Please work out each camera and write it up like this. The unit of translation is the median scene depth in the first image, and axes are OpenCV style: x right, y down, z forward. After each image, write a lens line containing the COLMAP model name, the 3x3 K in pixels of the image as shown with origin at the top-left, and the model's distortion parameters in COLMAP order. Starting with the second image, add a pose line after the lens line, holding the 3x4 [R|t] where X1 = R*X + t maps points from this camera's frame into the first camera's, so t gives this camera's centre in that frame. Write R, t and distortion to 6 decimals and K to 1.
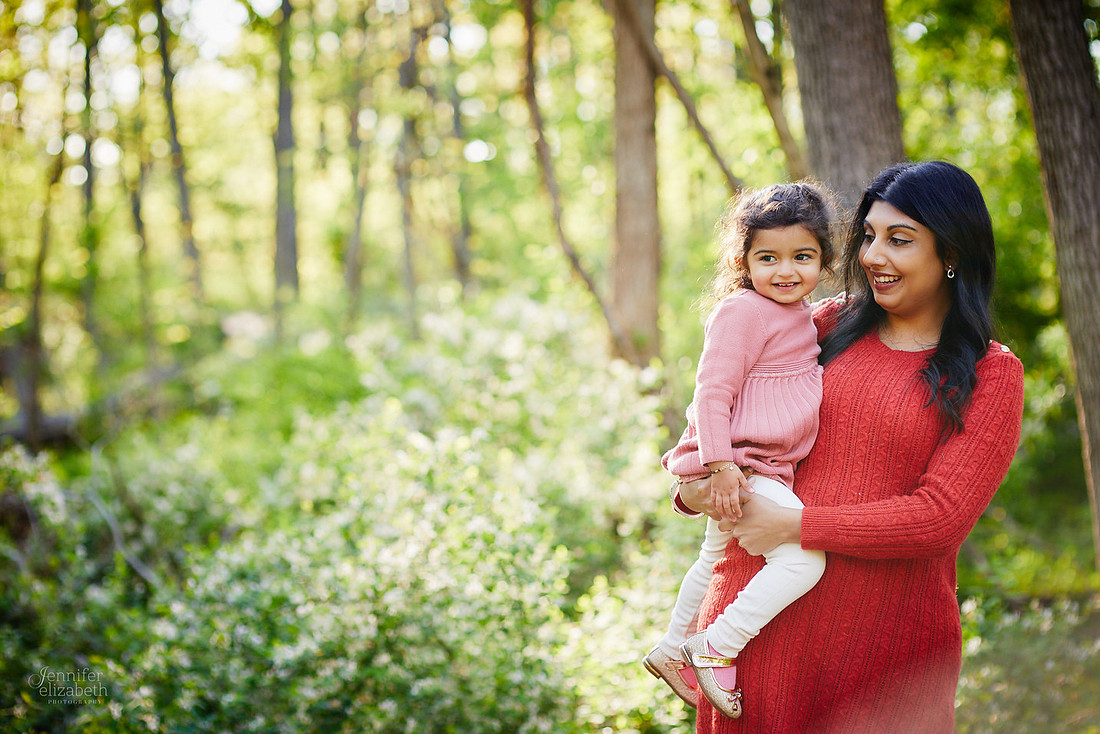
lens RADIAL K [[2938.5, 0, 547.4], [0, 2938.5, 361.5], [0, 0, 1]] dist [0.003550, 0.000000]
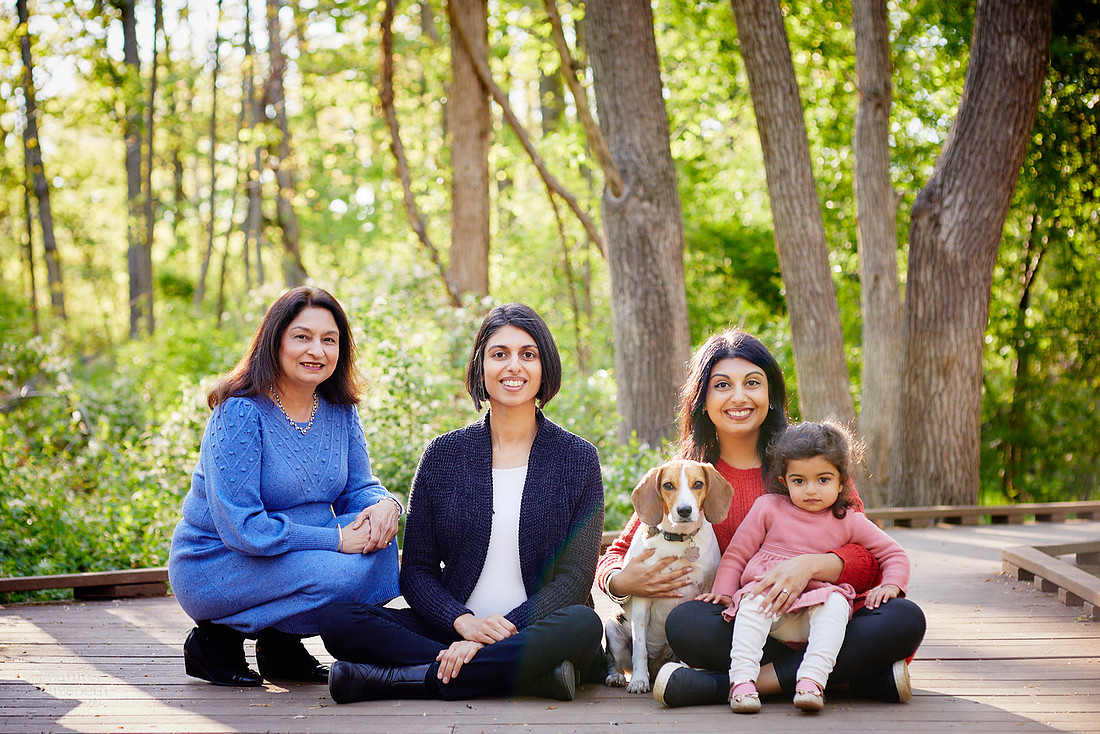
lens RADIAL K [[2938.5, 0, 547.9], [0, 2938.5, 373.6], [0, 0, 1]] dist [0.003550, 0.000000]
pose [[0.997728, -0.001018, 0.067369, -0.036095], [0.002631, 0.999712, -0.023870, 0.092119], [-0.067325, 0.023993, 0.997443, -0.461676]]
